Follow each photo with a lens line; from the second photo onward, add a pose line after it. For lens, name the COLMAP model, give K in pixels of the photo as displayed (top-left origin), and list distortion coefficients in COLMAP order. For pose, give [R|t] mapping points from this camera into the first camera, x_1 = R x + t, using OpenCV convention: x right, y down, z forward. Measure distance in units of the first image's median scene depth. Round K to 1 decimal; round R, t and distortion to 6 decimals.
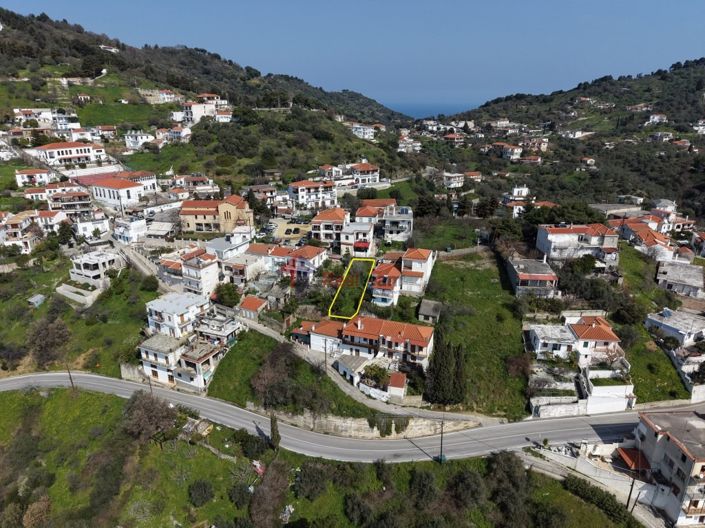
lens RADIAL K [[470.1, 0, 352.5], [0, 470.1, 264.0], [0, 0, 1]] dist [0.031128, -0.035936]
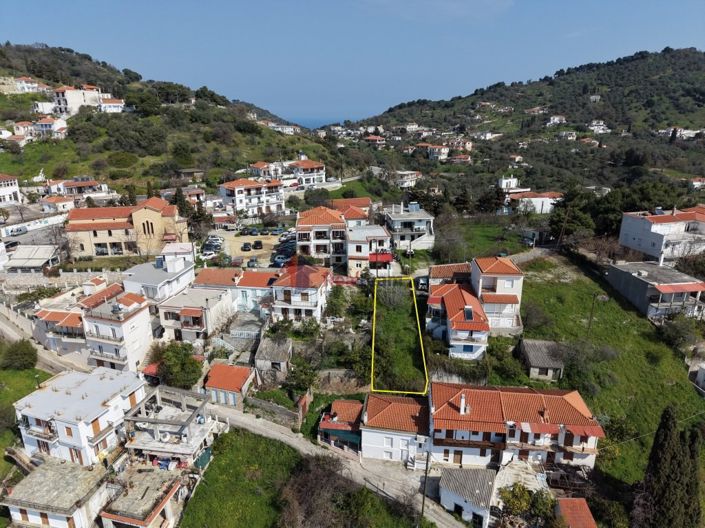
lens RADIAL K [[470.1, 0, 352.5], [0, 470.1, 264.0], [0, 0, 1]] dist [0.031128, -0.035936]
pose [[0.974042, -0.072295, 0.214514, -0.101665], [0.078283, 0.996740, -0.019540, -0.015138], [-0.212402, 0.035826, 0.976526, 0.236302]]
